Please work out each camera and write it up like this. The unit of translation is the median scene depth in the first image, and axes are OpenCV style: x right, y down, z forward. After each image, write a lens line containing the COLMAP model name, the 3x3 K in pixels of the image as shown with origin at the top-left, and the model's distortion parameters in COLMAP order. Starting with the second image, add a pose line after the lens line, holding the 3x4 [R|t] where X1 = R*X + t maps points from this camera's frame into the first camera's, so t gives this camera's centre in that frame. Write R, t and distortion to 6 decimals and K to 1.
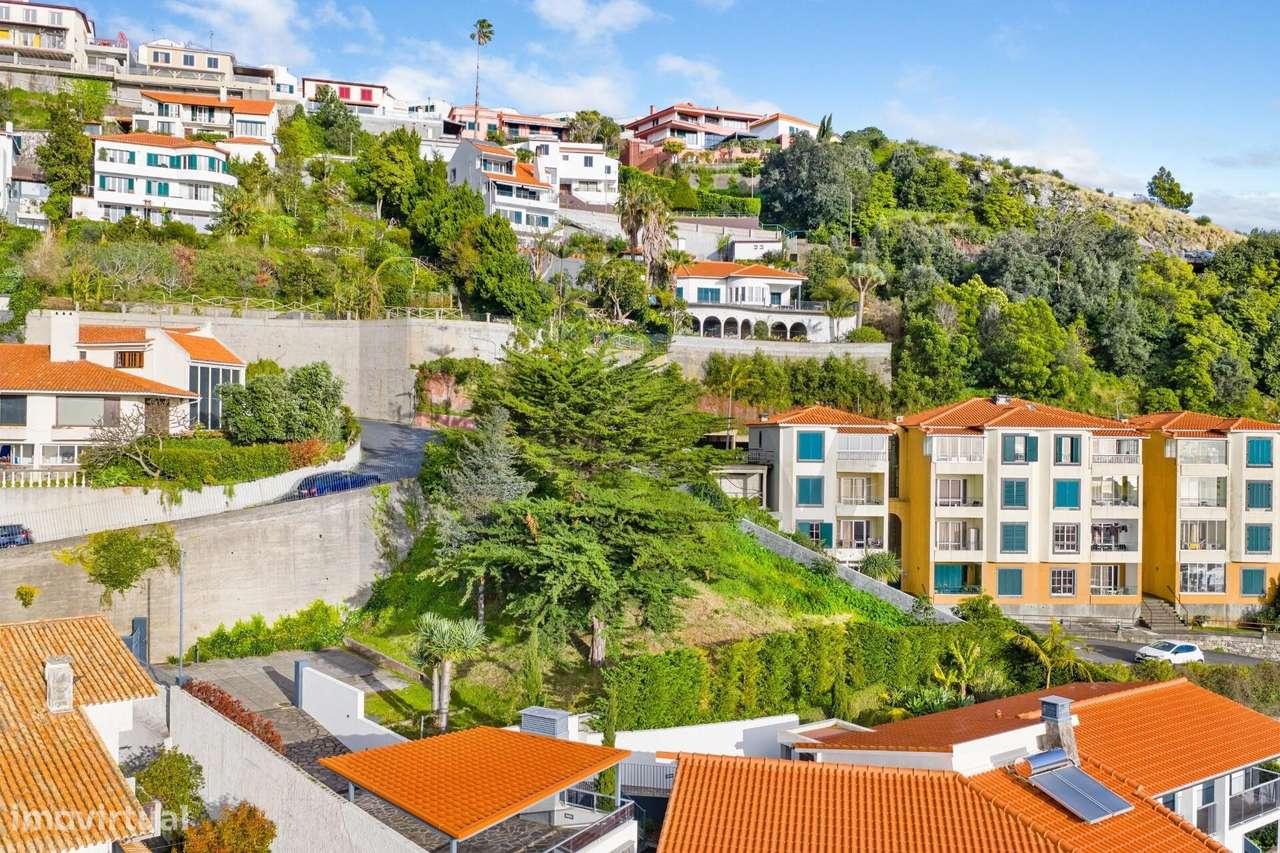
lens RADIAL K [[1060.1, 0, 640.0], [0, 1060.1, 426.5], [0, 0, 1]] dist [0.012765, -0.021742]
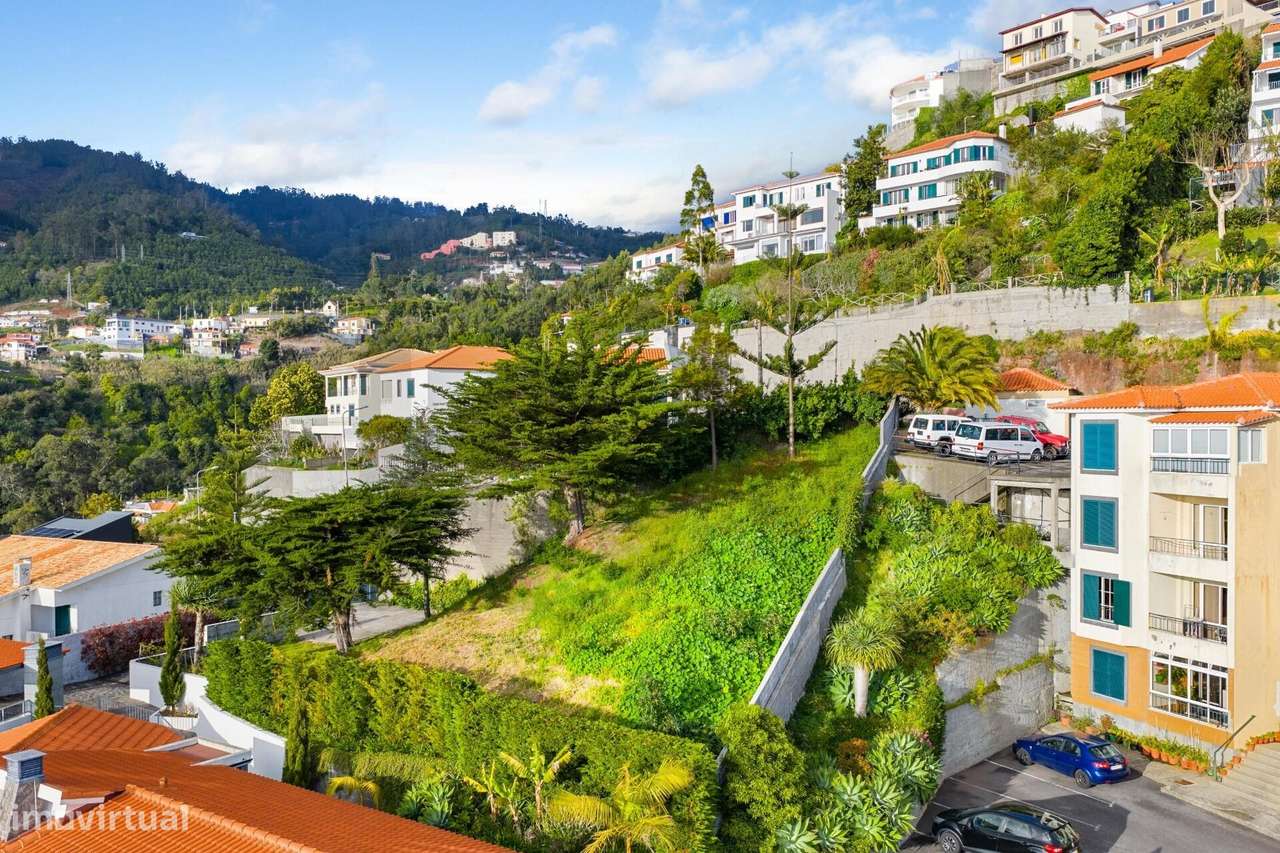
lens RADIAL K [[1071.2, 0, 640.1], [0, 1071.2, 462.1], [0, 0, 1]] dist [0.001179, -0.014355]
pose [[0.329372, 0.019416, -0.944001, 0.432822], [0.015595, 0.999540, 0.025999, 0.005556], [0.944071, -0.023285, 0.328918, 0.387327]]
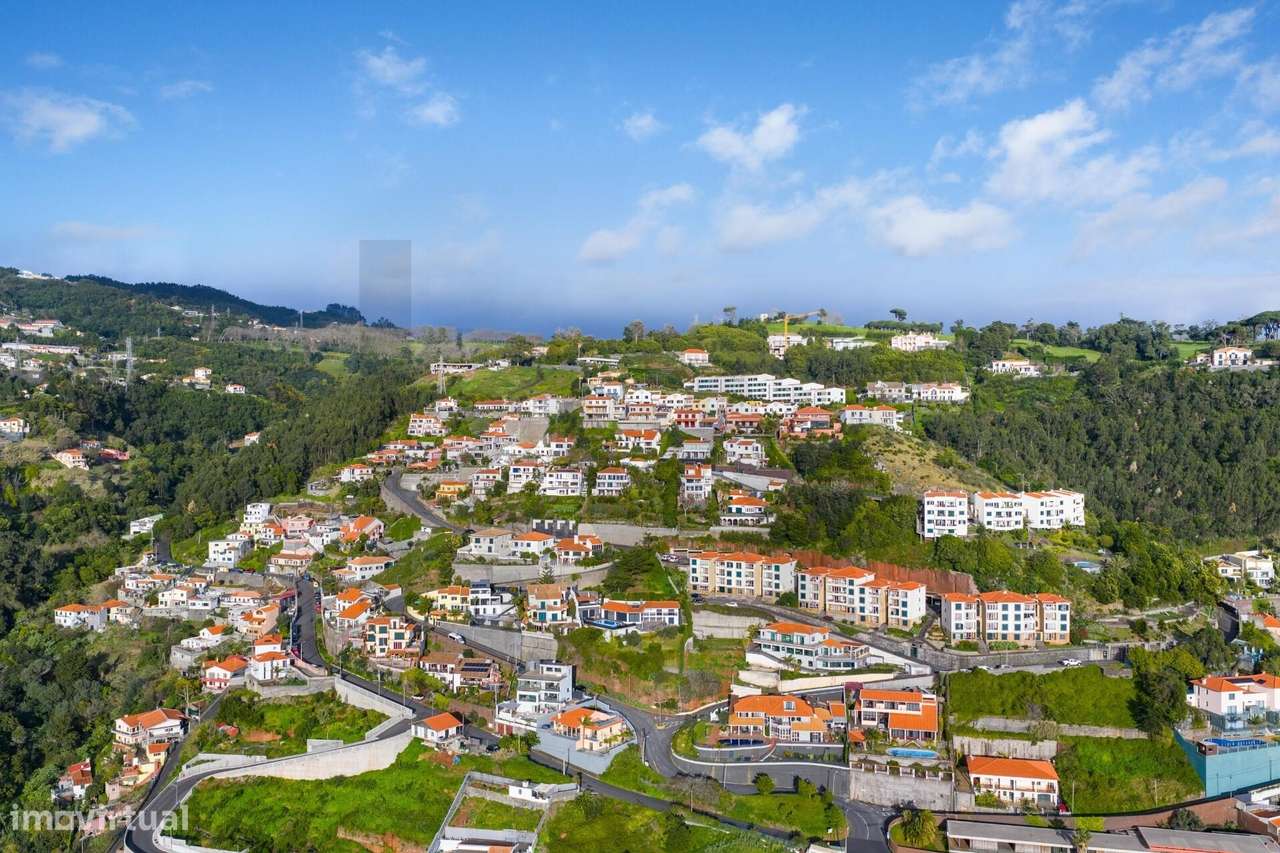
lens RADIAL K [[1060.1, 0, 640.0], [0, 1060.1, 426.5], [0, 0, 1]] dist [0.012765, -0.021742]
pose [[0.834273, -0.011203, -0.551238, 1.941049], [0.014191, 0.999899, 0.001156, -0.453170], [0.551169, -0.008787, 0.834347, -2.409633]]
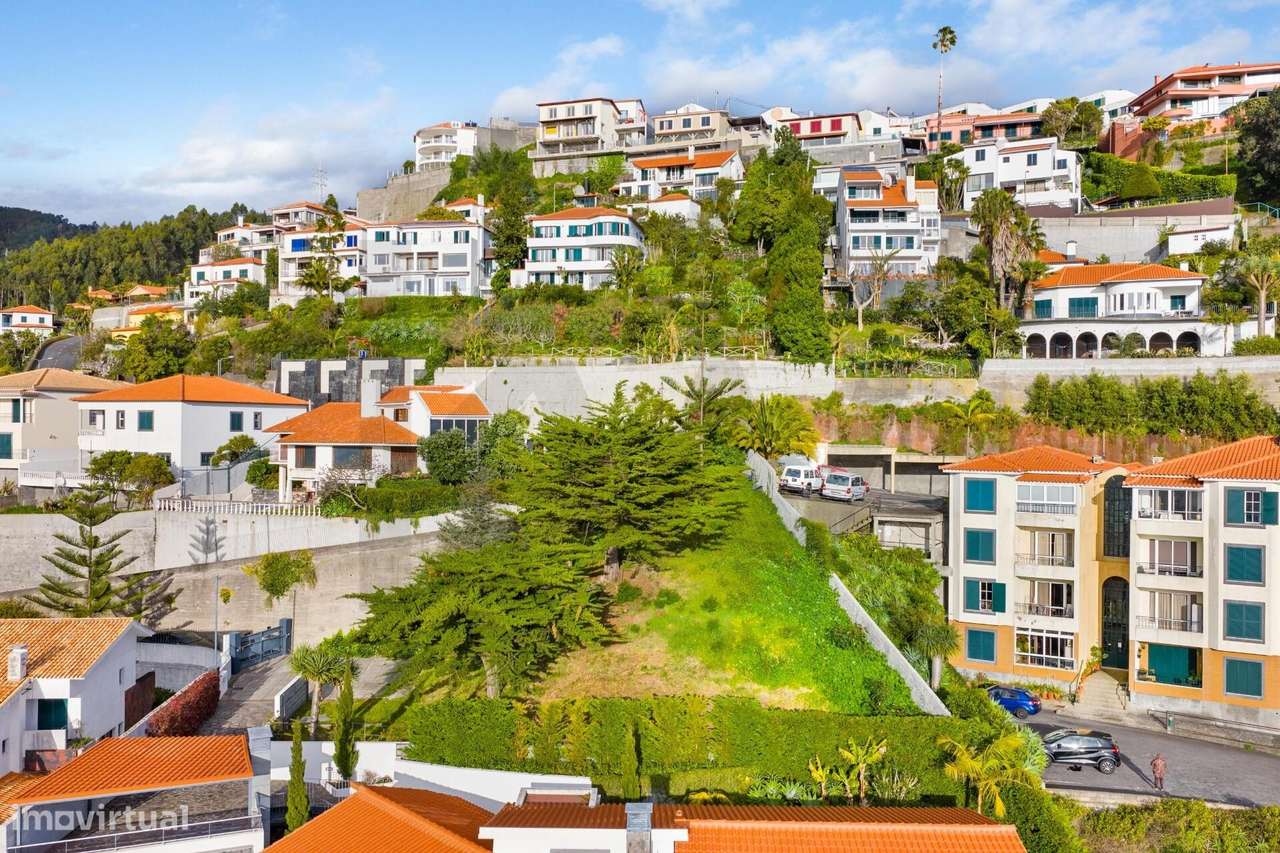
lens RADIAL K [[1060.1, 0, 640.0], [0, 1060.1, 426.5], [0, 0, 1]] dist [0.012765, -0.021742]
pose [[0.805339, -0.006194, -0.592782, 0.313777], [0.006923, 0.999975, -0.001043, -0.027533], [0.592774, -0.003264, 0.805362, 0.076537]]
